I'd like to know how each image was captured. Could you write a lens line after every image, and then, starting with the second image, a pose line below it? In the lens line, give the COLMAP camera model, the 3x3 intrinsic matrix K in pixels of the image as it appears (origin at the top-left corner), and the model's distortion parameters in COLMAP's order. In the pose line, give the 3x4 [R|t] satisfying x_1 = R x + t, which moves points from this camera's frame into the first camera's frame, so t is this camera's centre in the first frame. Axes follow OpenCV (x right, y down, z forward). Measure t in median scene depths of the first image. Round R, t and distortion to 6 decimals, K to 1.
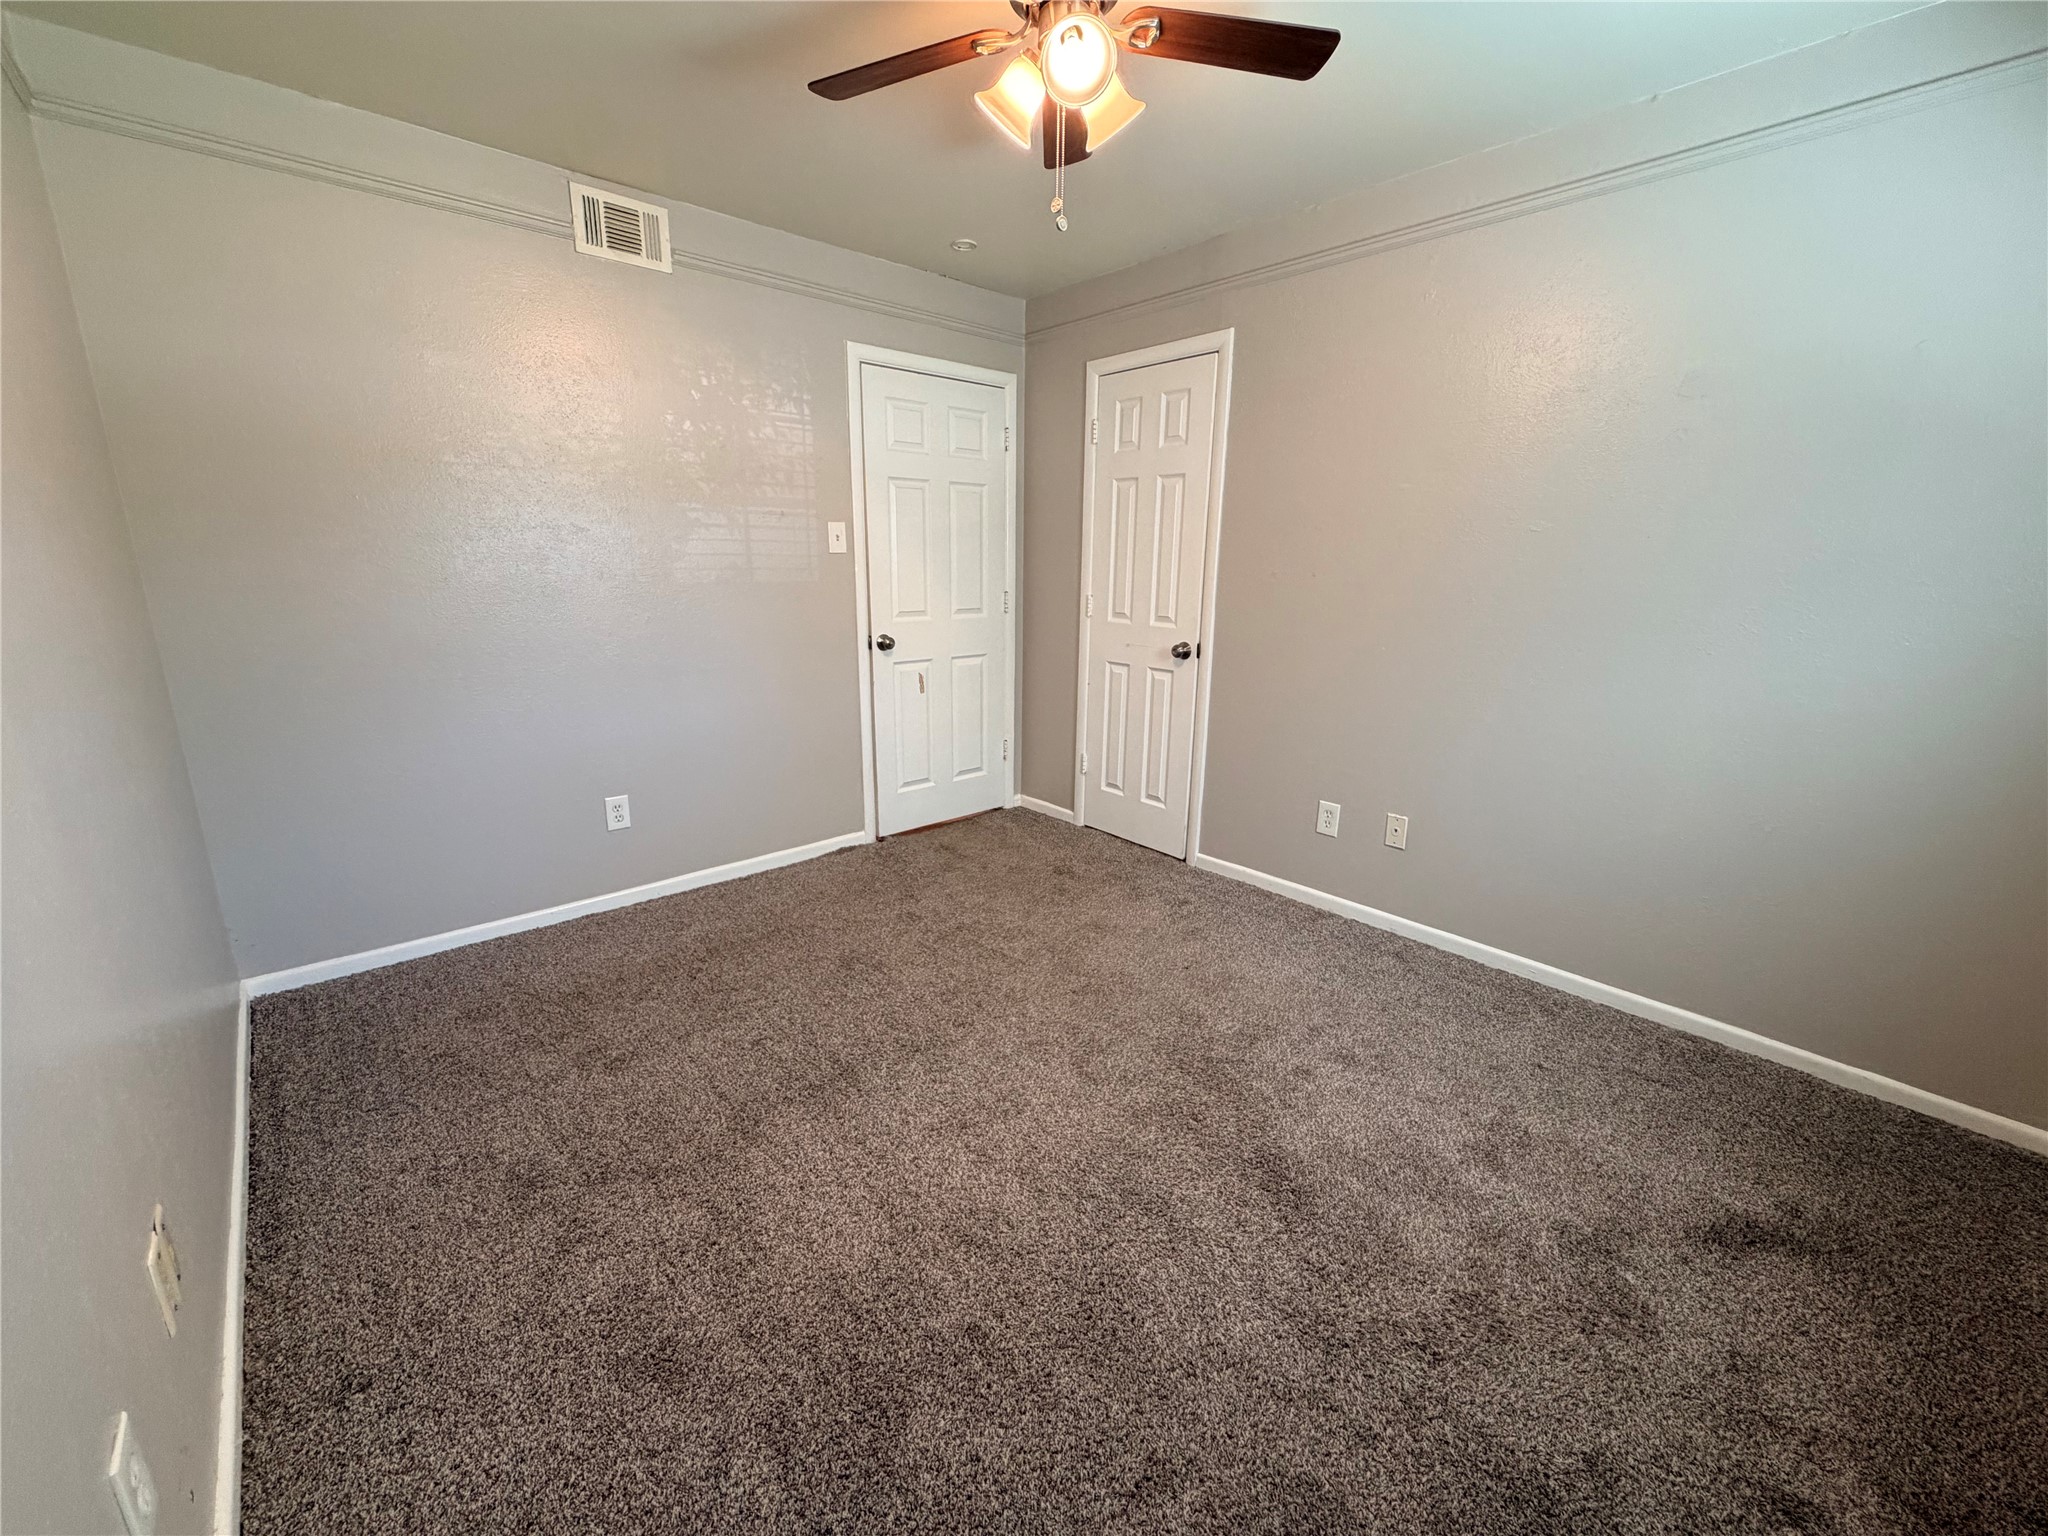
lens RADIAL K [[818.4, 0, 1020.0], [0, 818.4, 766.6], [0, 0, 1]] dist [0.001306, -0.000181]
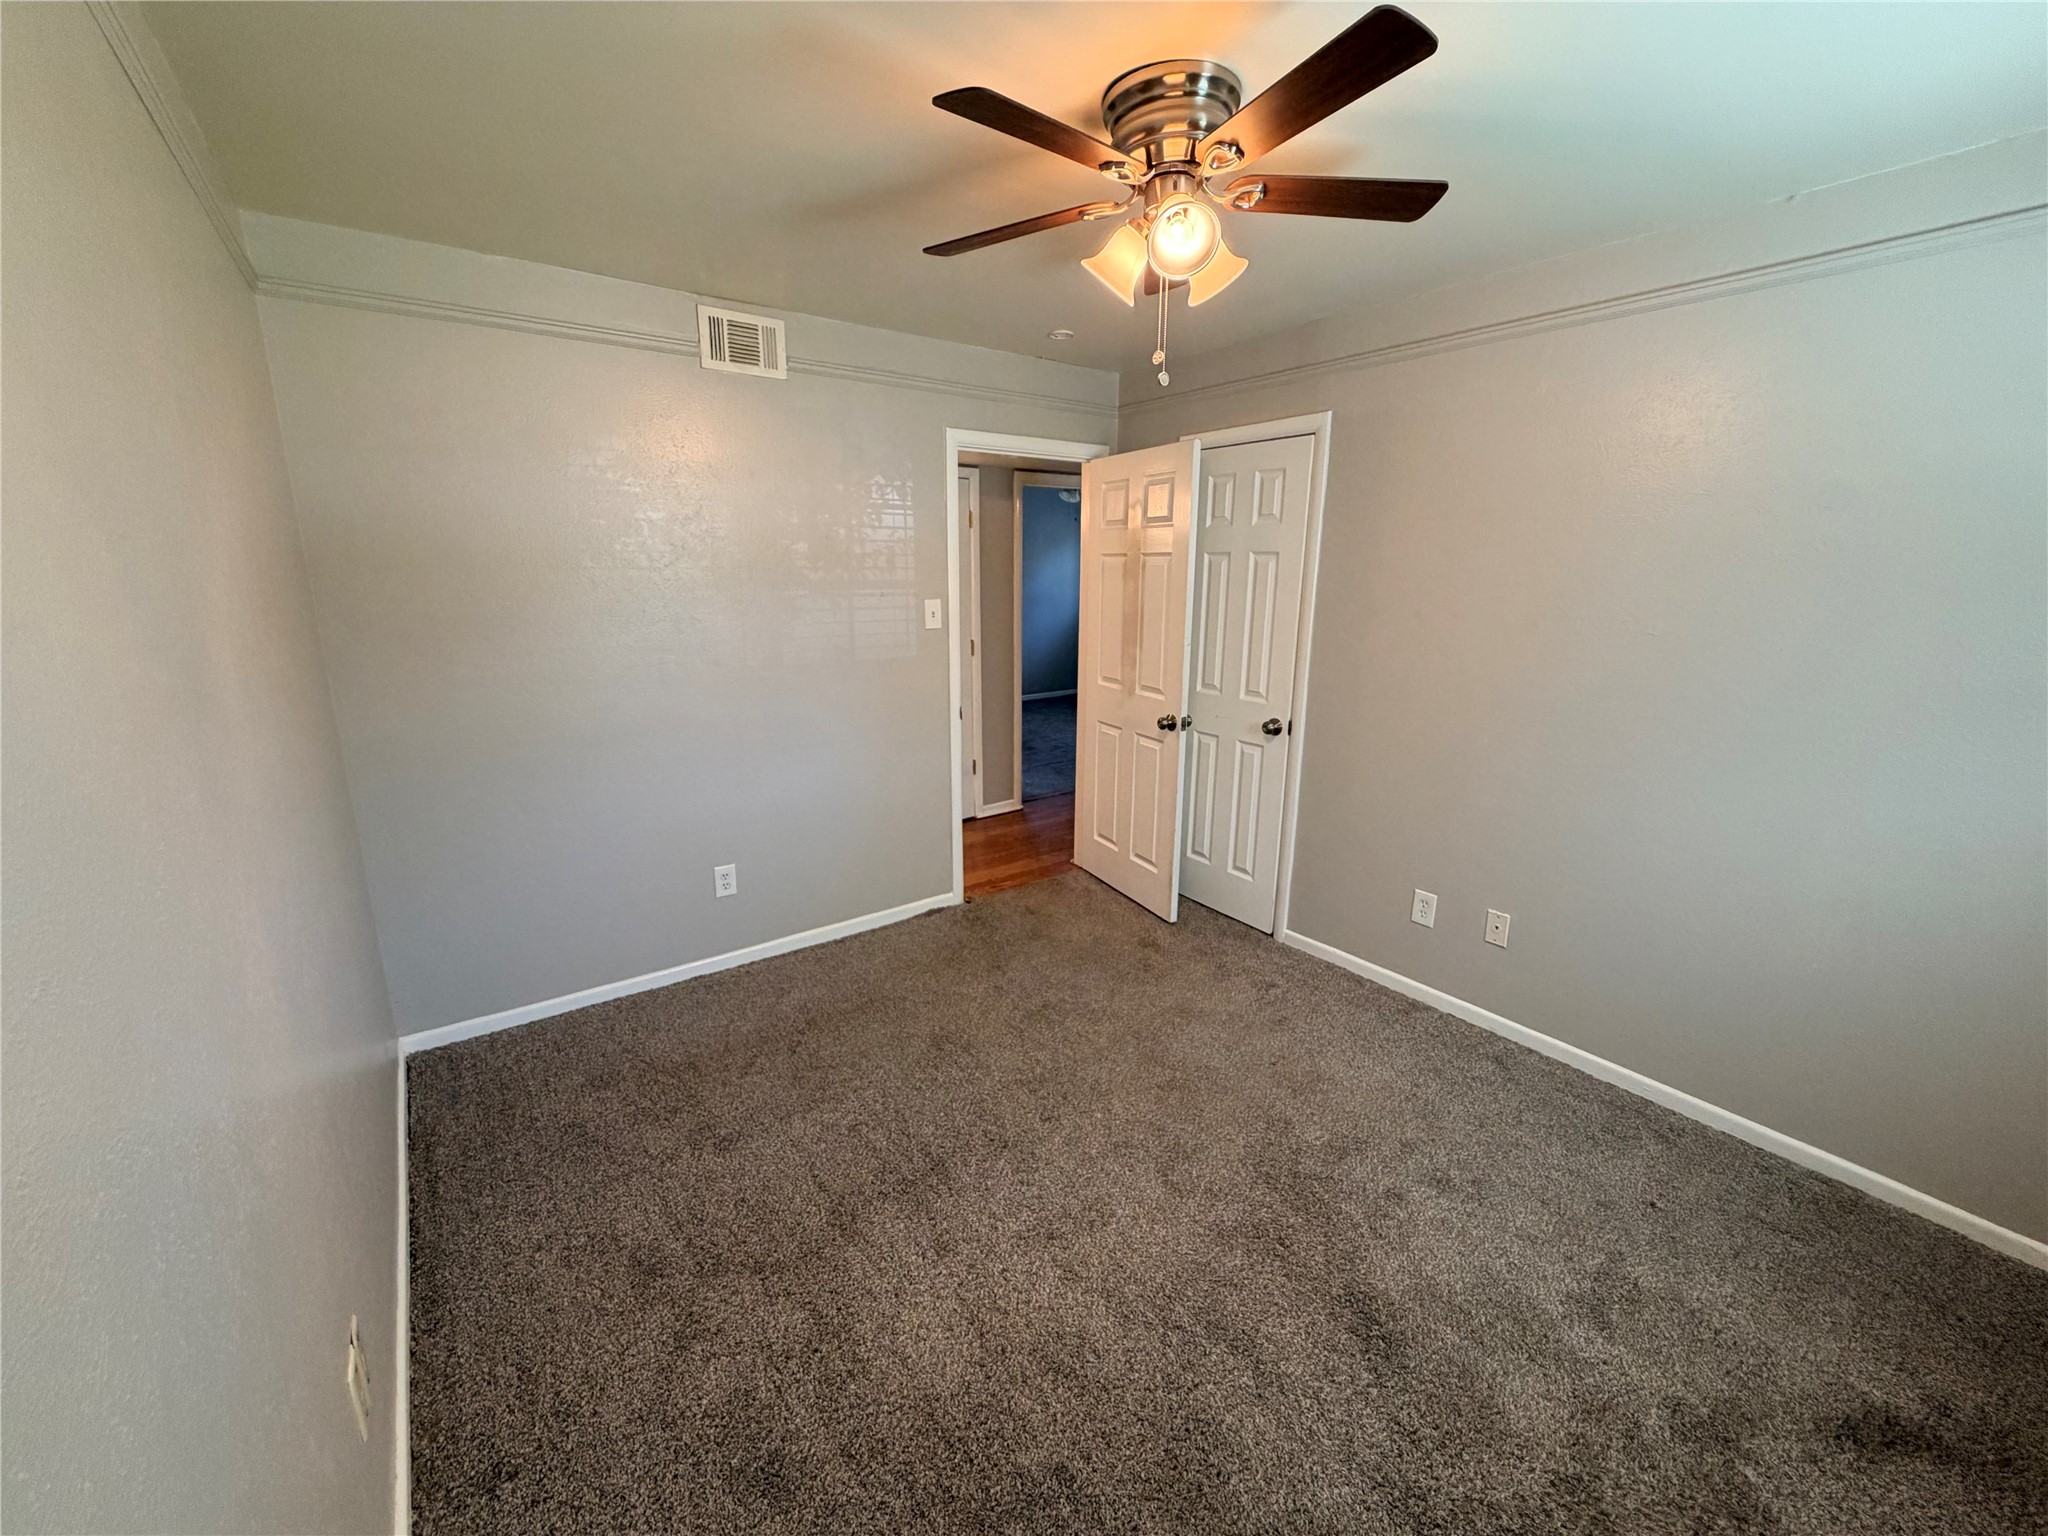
lens RADIAL K [[818.4, 0, 1020.0], [0, 818.4, 766.6], [0, 0, 1]] dist [0.001306, -0.000181]
pose [[0.995110, 0.017155, -0.097272, -0.016092], [-0.018151, 0.999791, -0.009361, -0.130622], [0.097091, 0.011081, 0.995214, -0.029835]]
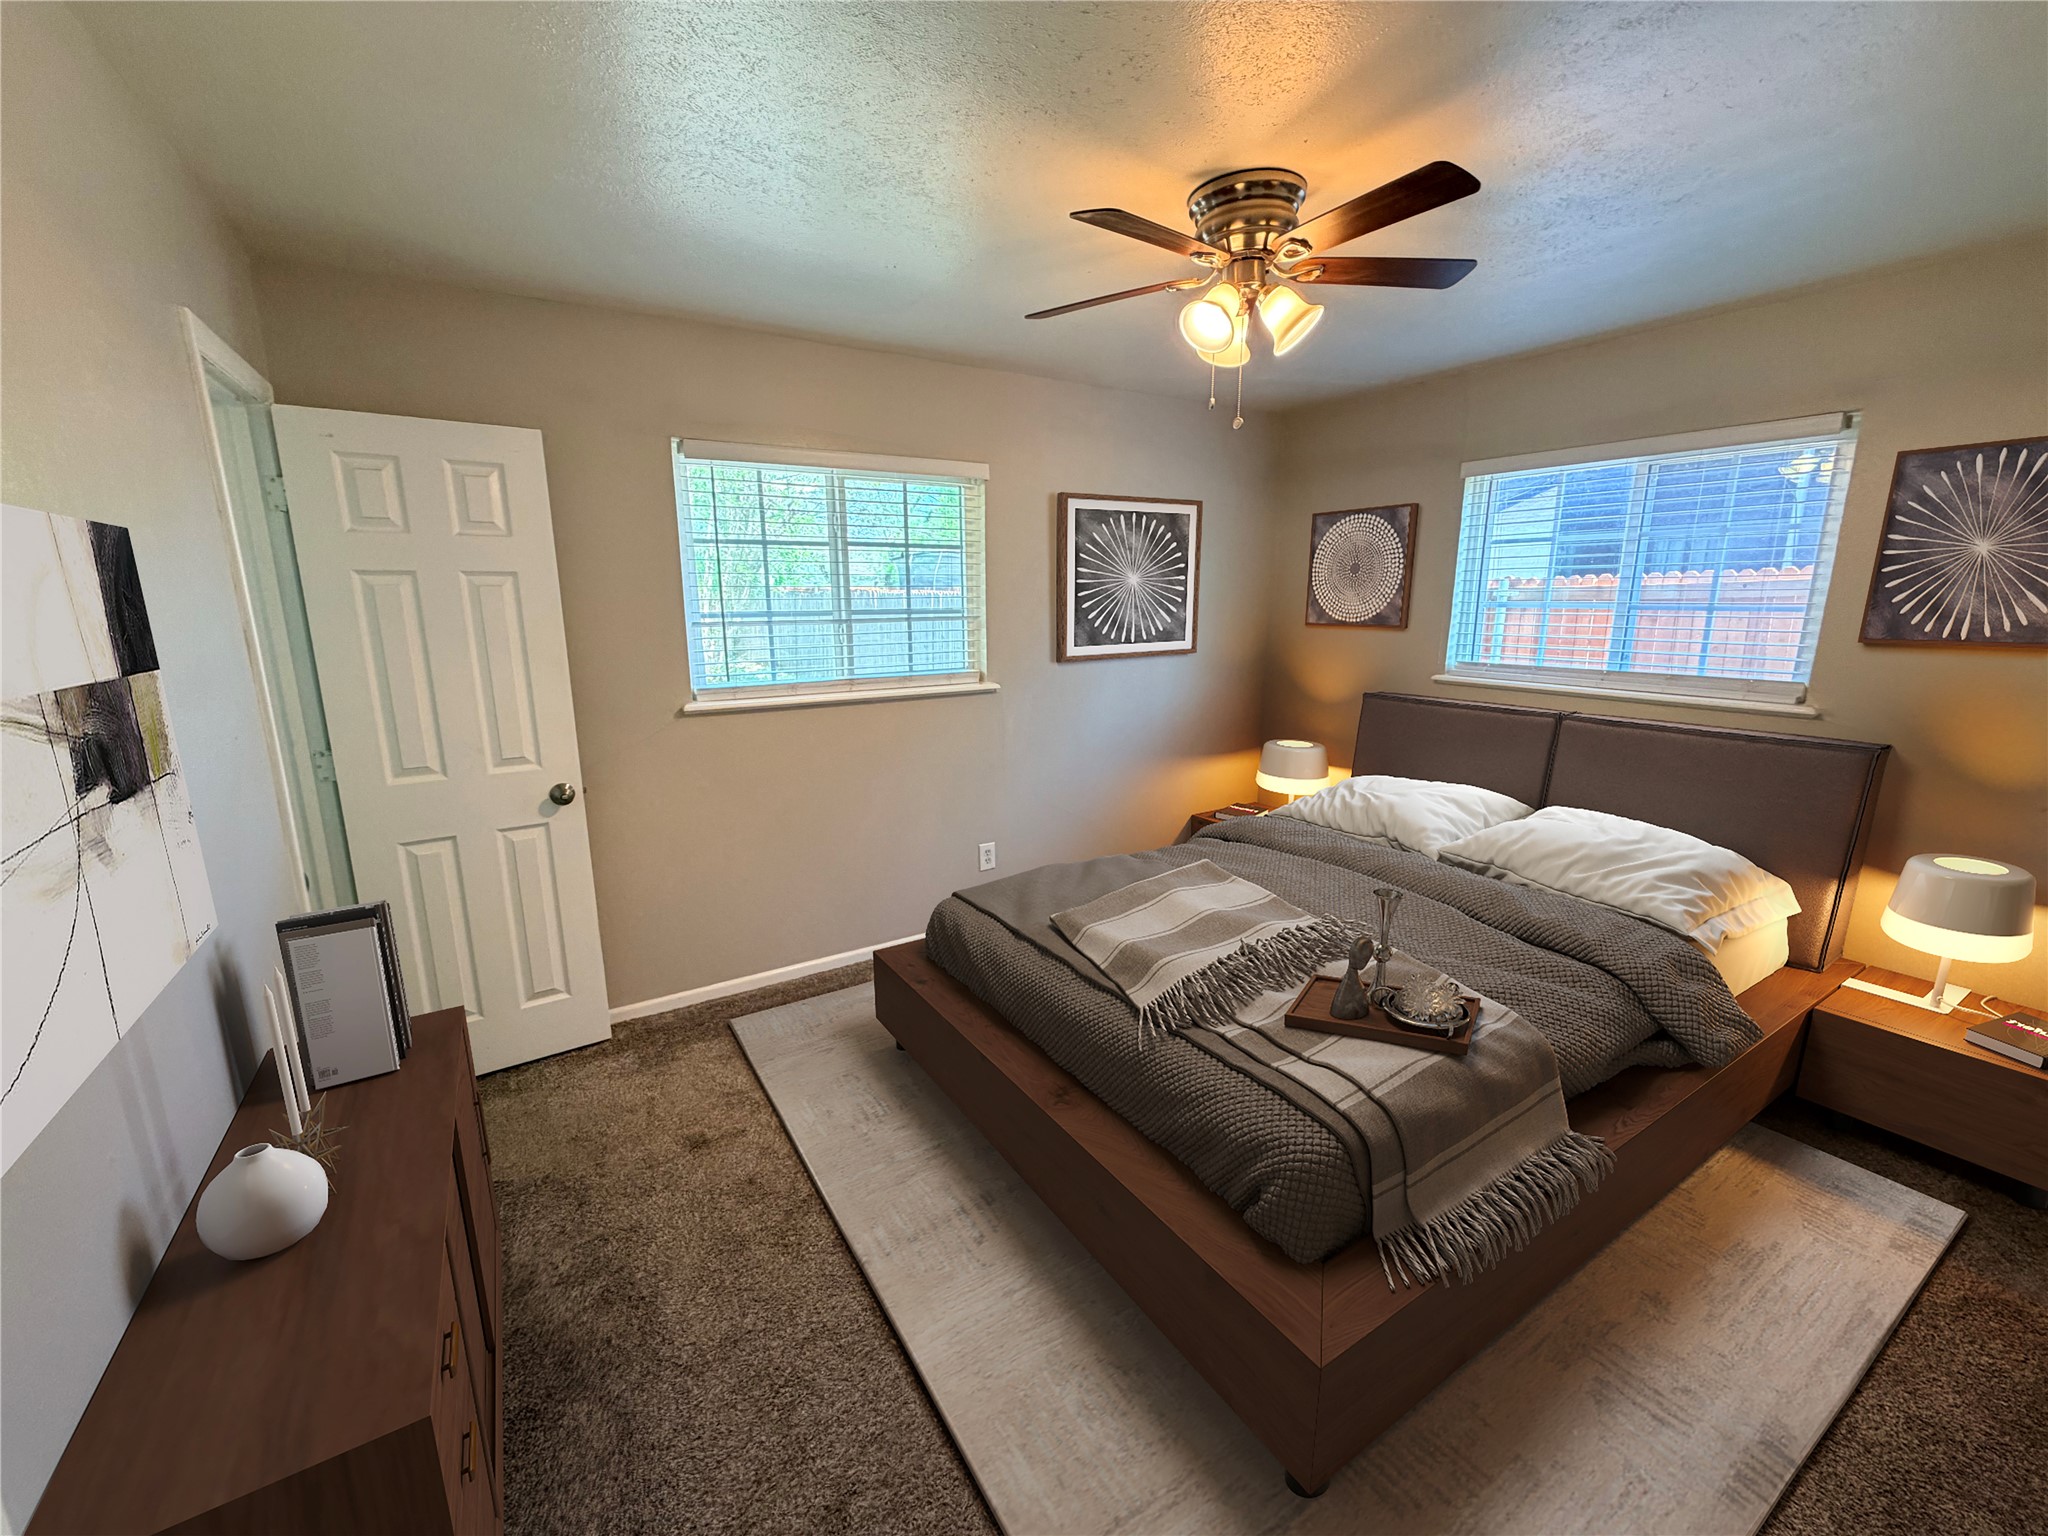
lens RADIAL K [[818.4, 0, 1020.0], [0, 818.4, 766.6], [0, 0, 1]] dist [0.001306, -0.000181]
pose [[0.171376, -0.210505, 0.962454, -0.779235], [0.255563, 0.952965, 0.162924, -0.301450], [-0.951482, 0.218047, 0.217113, 0.676805]]
